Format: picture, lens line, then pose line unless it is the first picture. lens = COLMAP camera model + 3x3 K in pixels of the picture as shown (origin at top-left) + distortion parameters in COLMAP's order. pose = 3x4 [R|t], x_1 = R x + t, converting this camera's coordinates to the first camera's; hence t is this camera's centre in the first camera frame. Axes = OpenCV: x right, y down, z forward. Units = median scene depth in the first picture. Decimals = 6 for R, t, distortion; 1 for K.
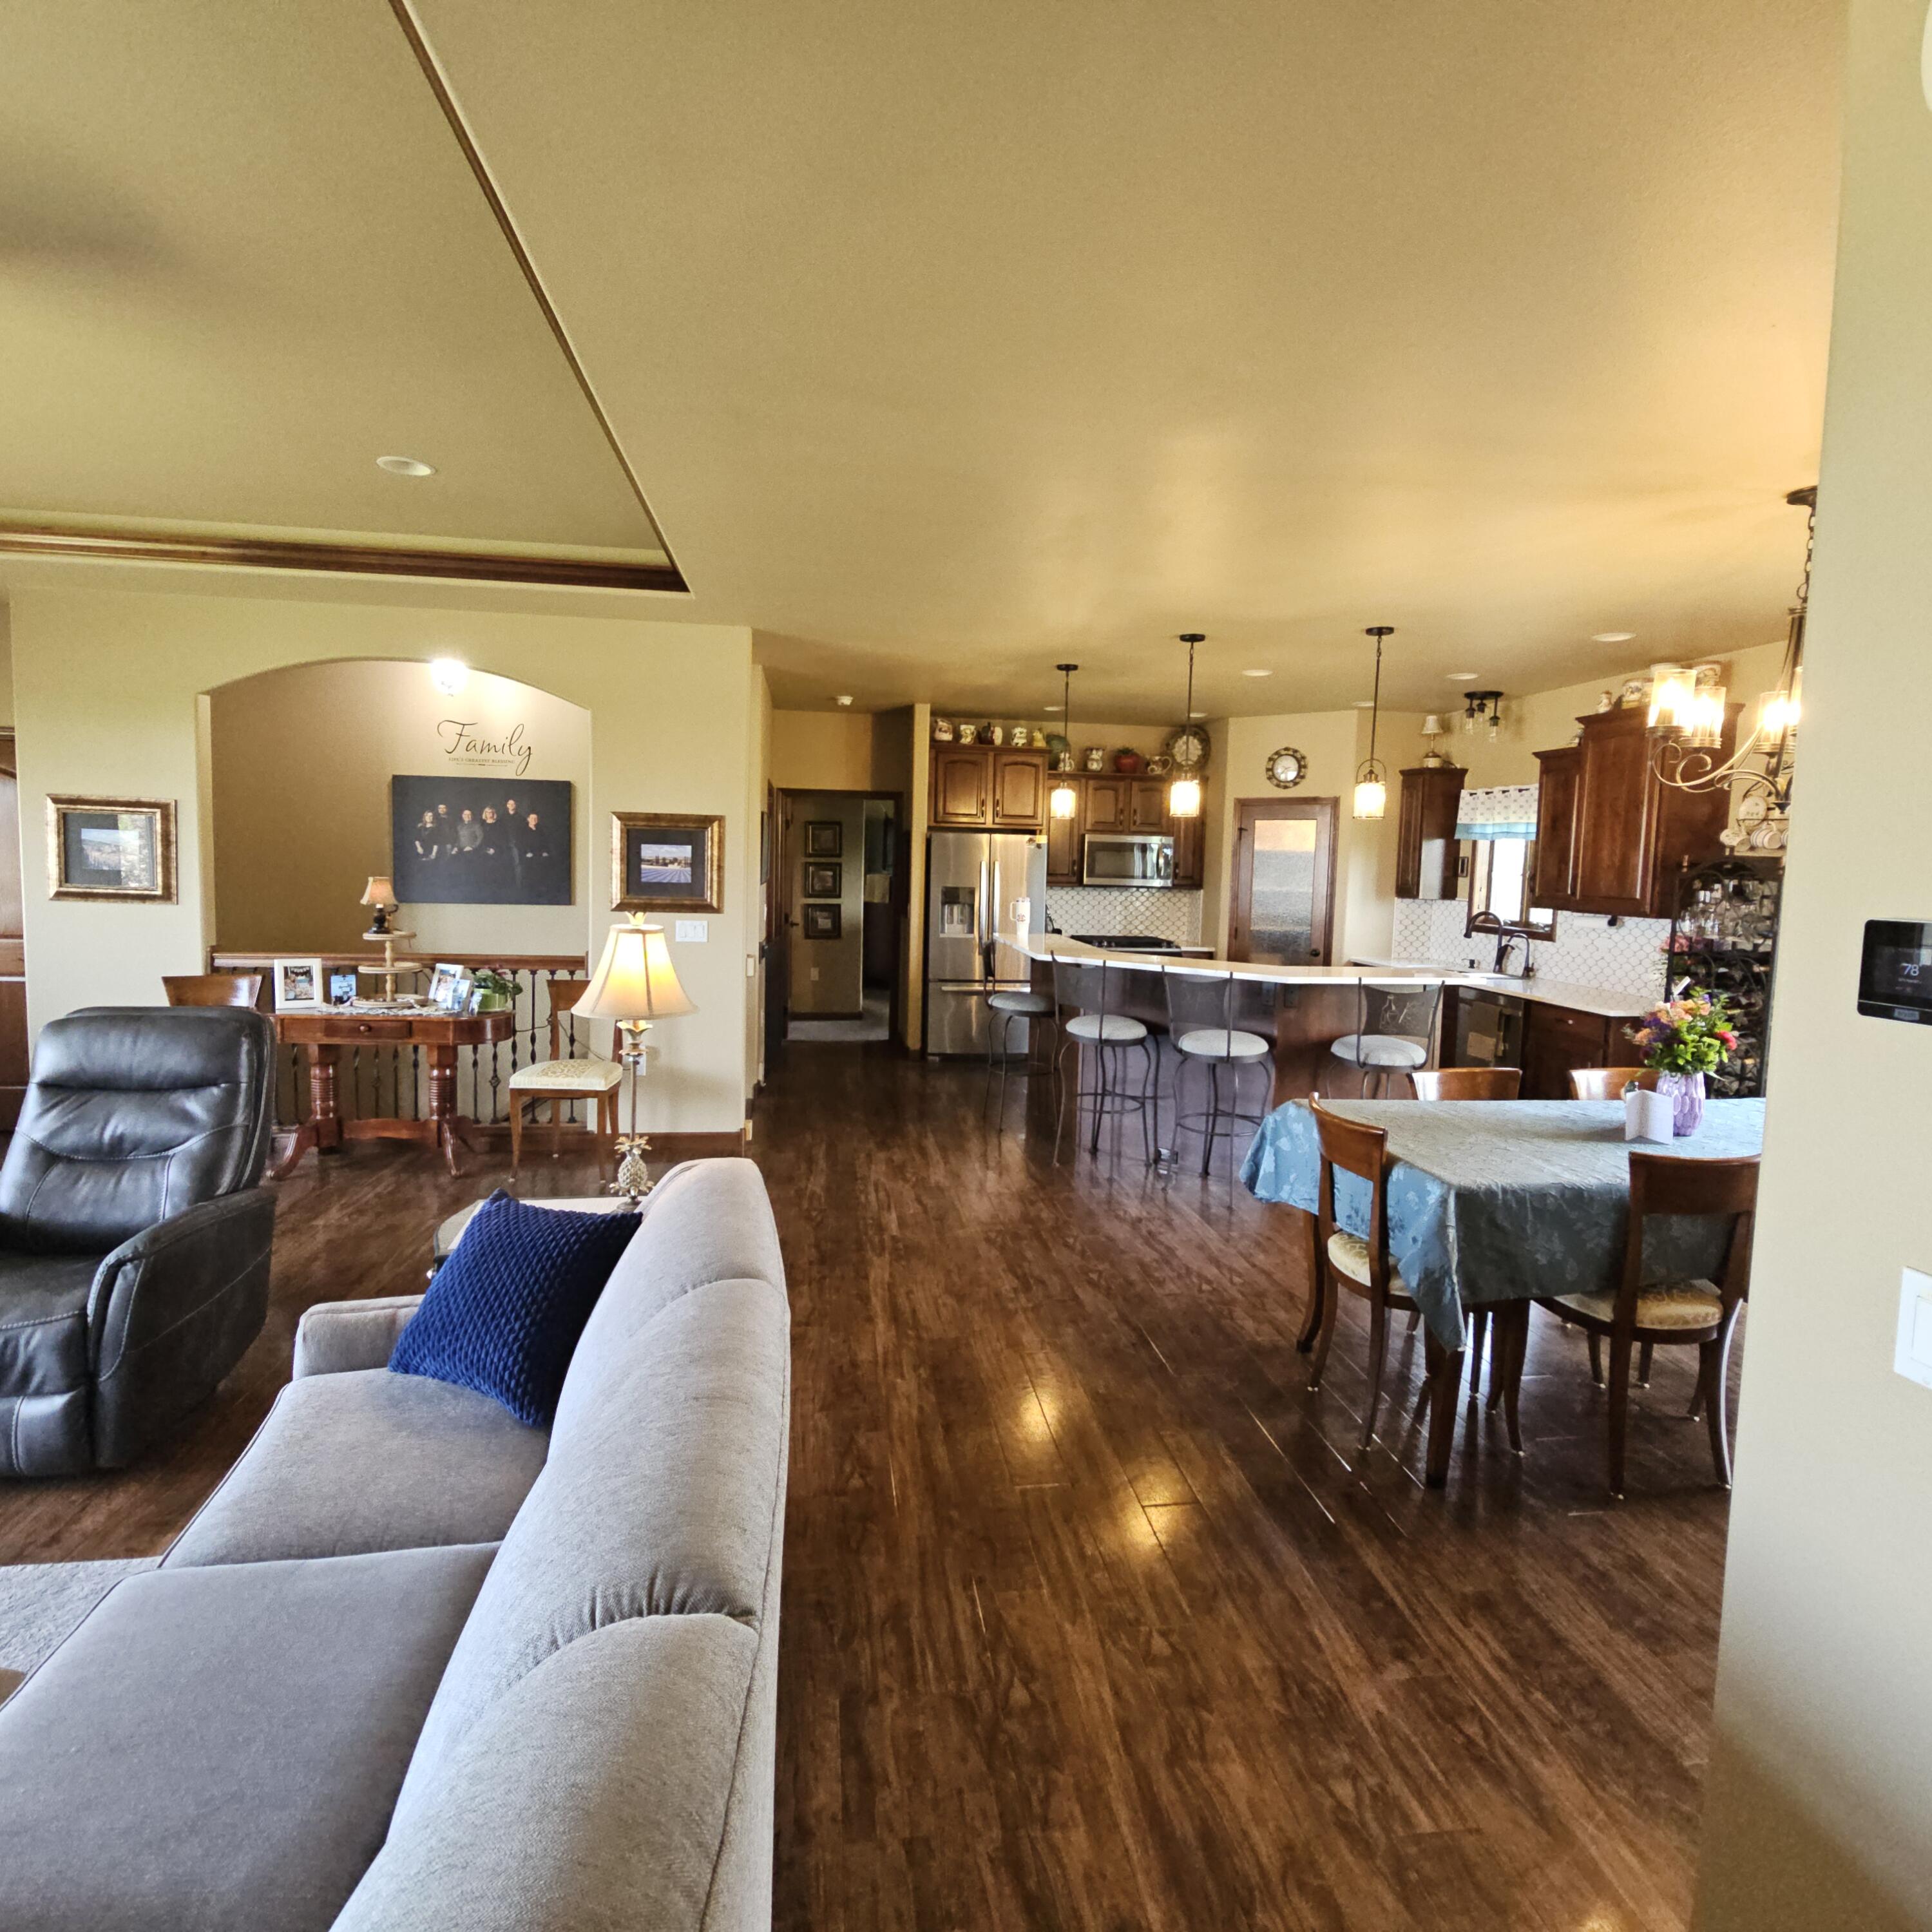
lens RADIAL K [[1051.8, 0, 966.9], [0, 1051.8, 938.2], [0, 0, 1]] dist [0.003082, -0.002404]
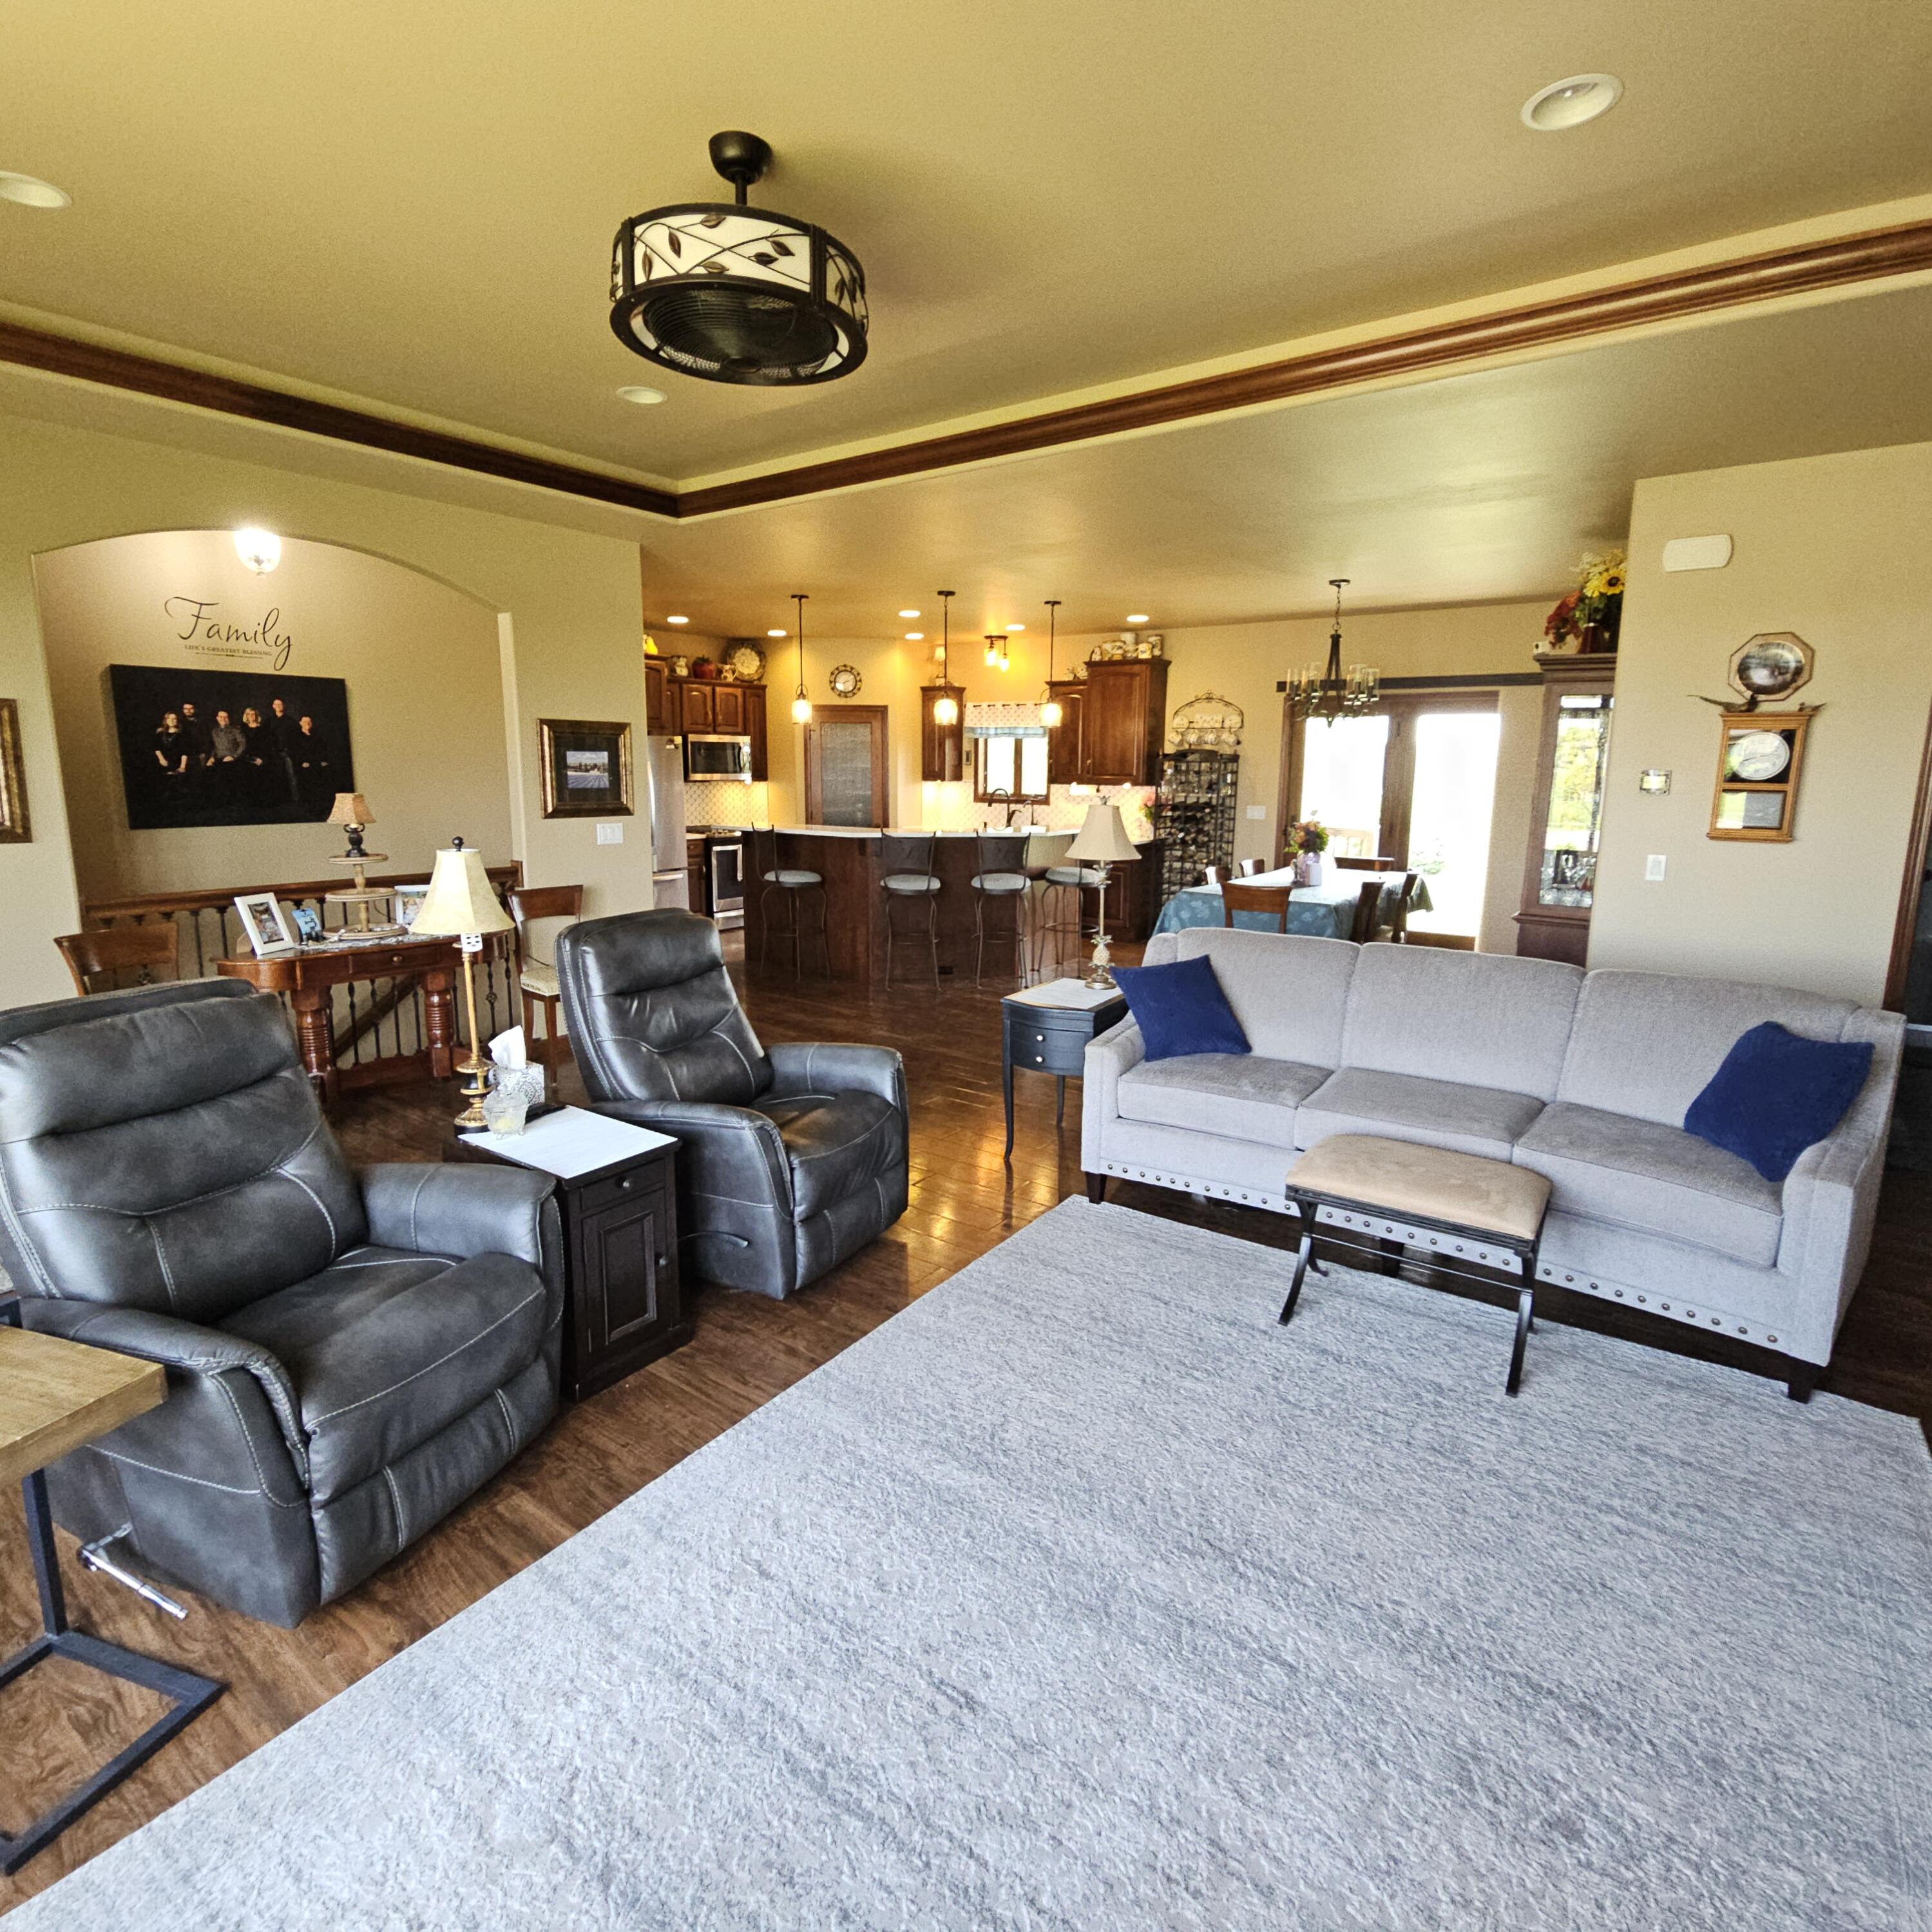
lens RADIAL K [[1051.8, 0, 970.5], [0, 1051.8, 935.5], [0, 0, 1]] dist [0.003082, -0.002404]
pose [[0.695048, -0.138356, 0.705525, -0.778607], [0.067615, 0.989539, 0.127442, -0.015759], [-0.715777, -0.040874, 0.697132, -0.000066]]
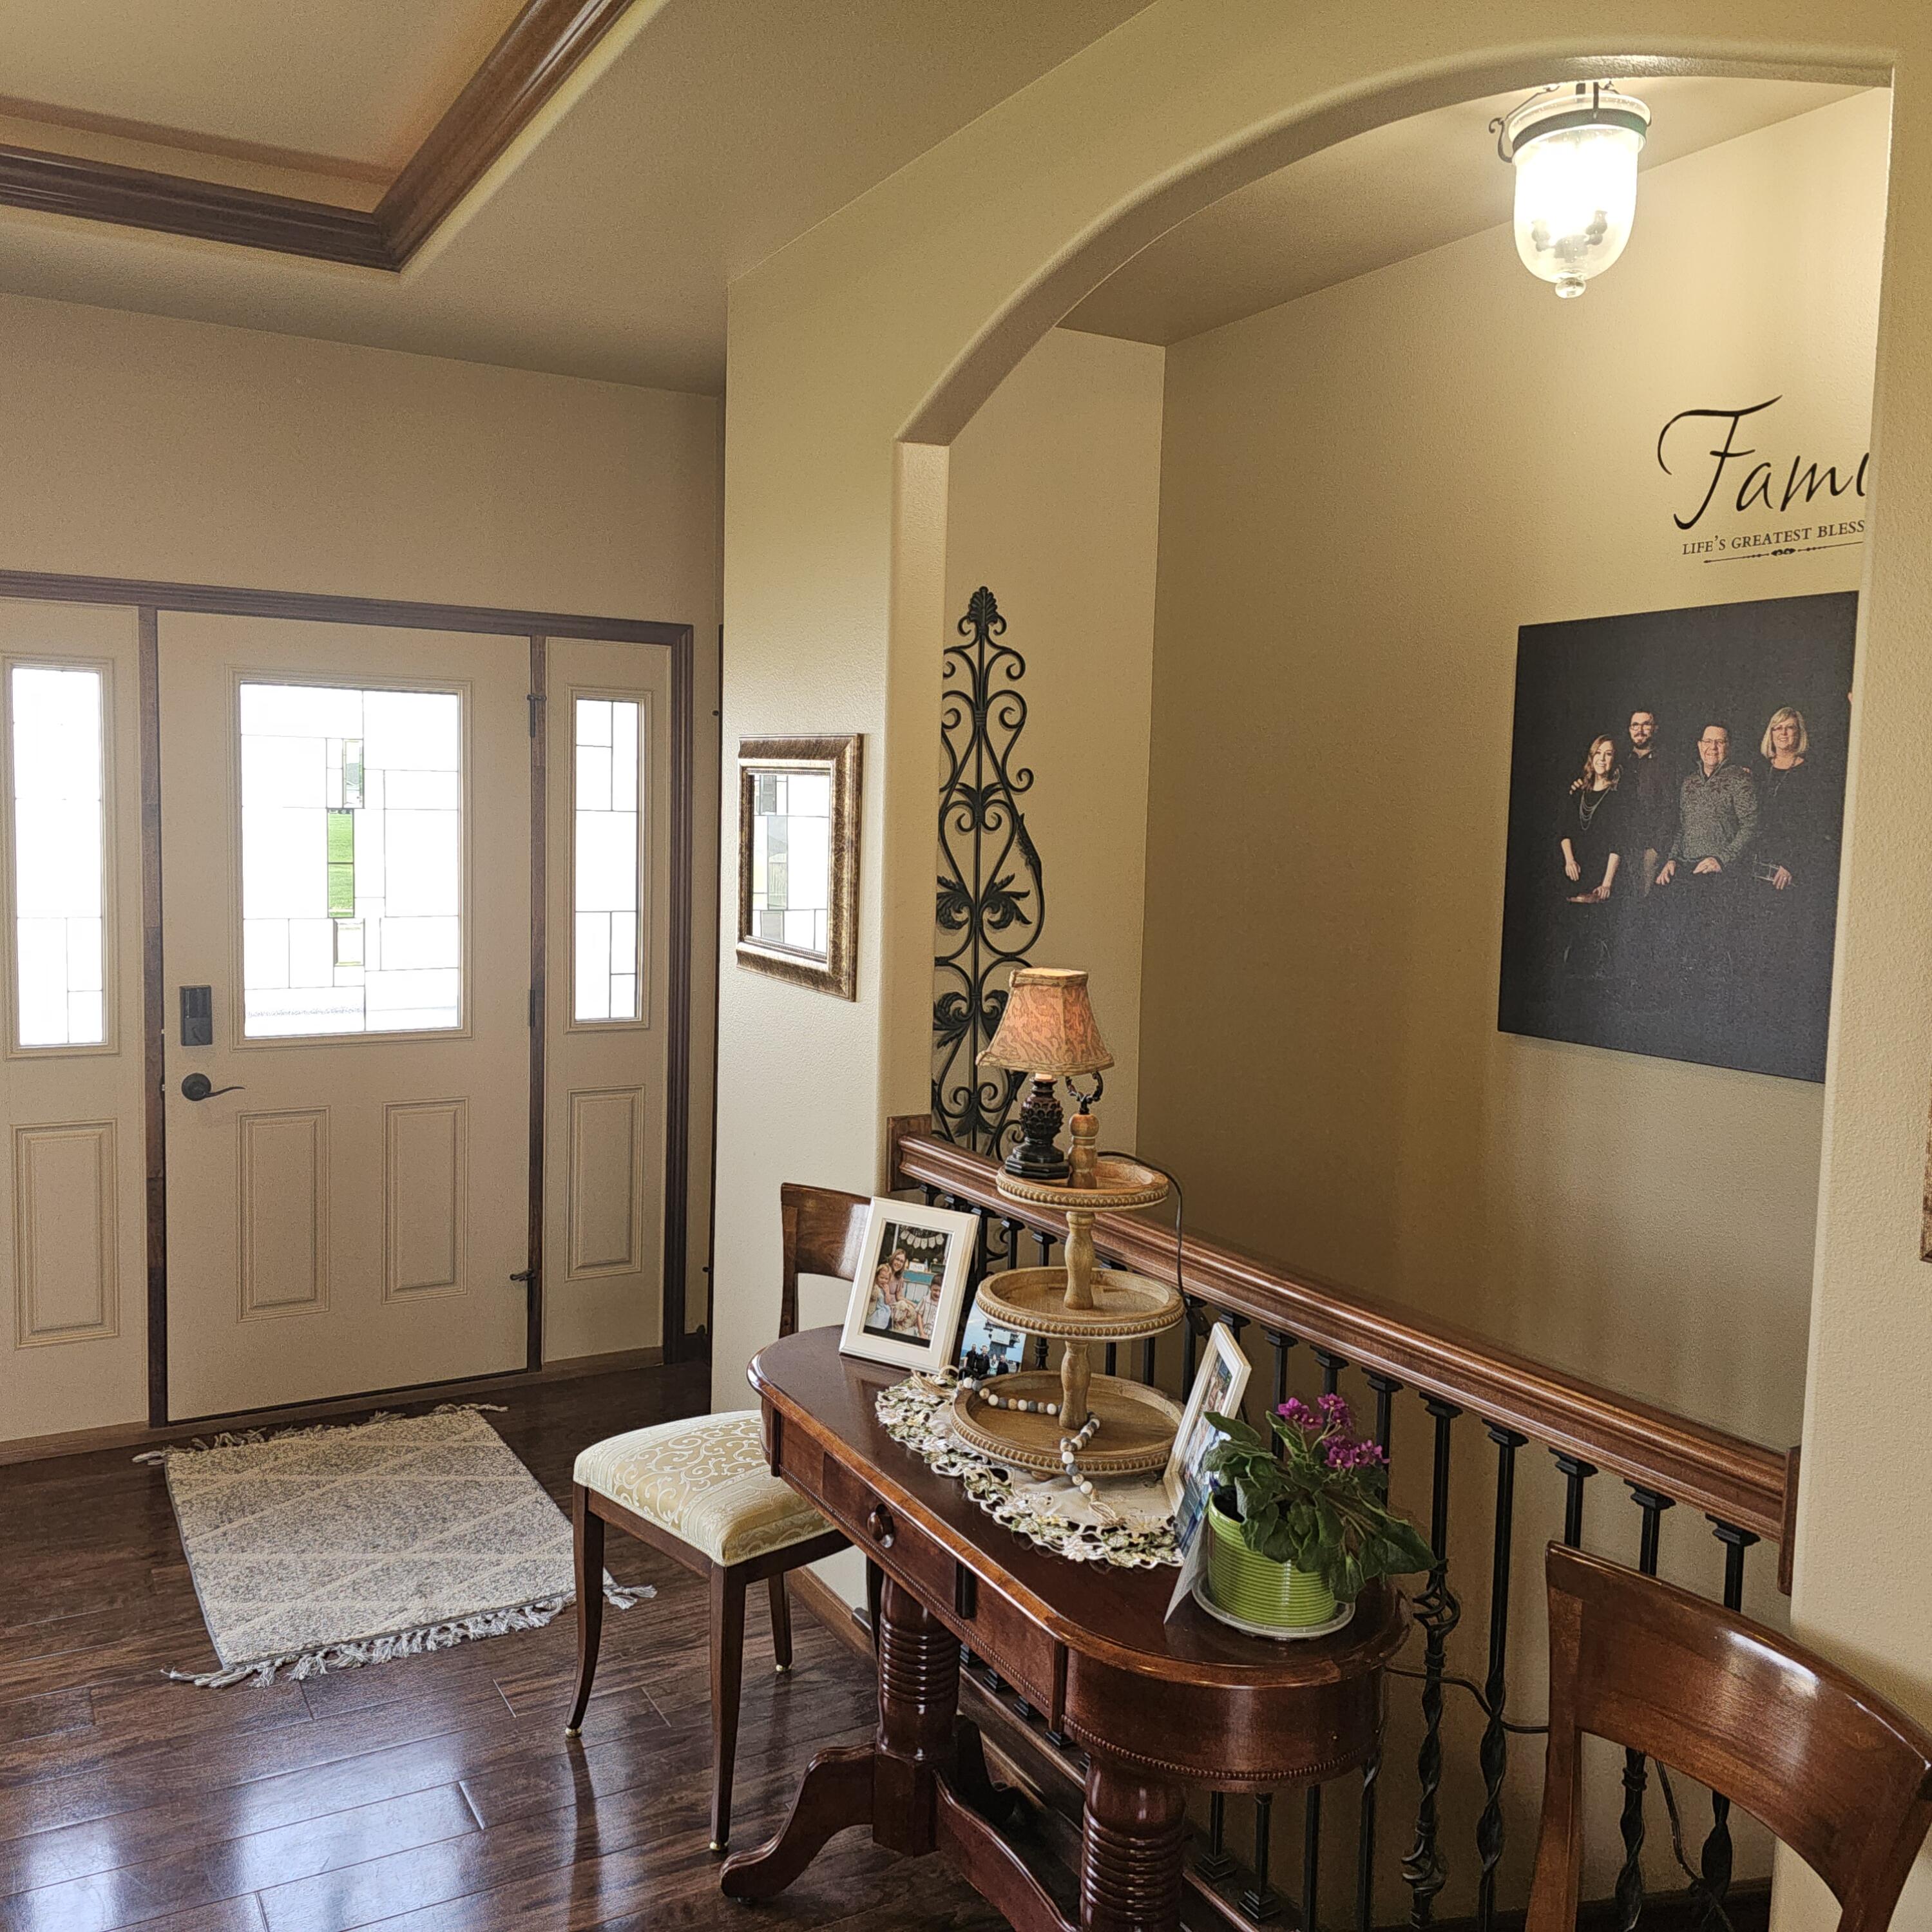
lens RADIAL K [[1722.6, 0, 919.2], [0, 1722.6, 944.4], [0, 0, 1]] dist [0.103332, -0.144637]
pose [[0.359475, 0.058169, -0.931340, -0.139999], [-0.086637, 0.995825, 0.028757, -0.069311], [0.929124, 0.070351, 0.363014, 0.746405]]
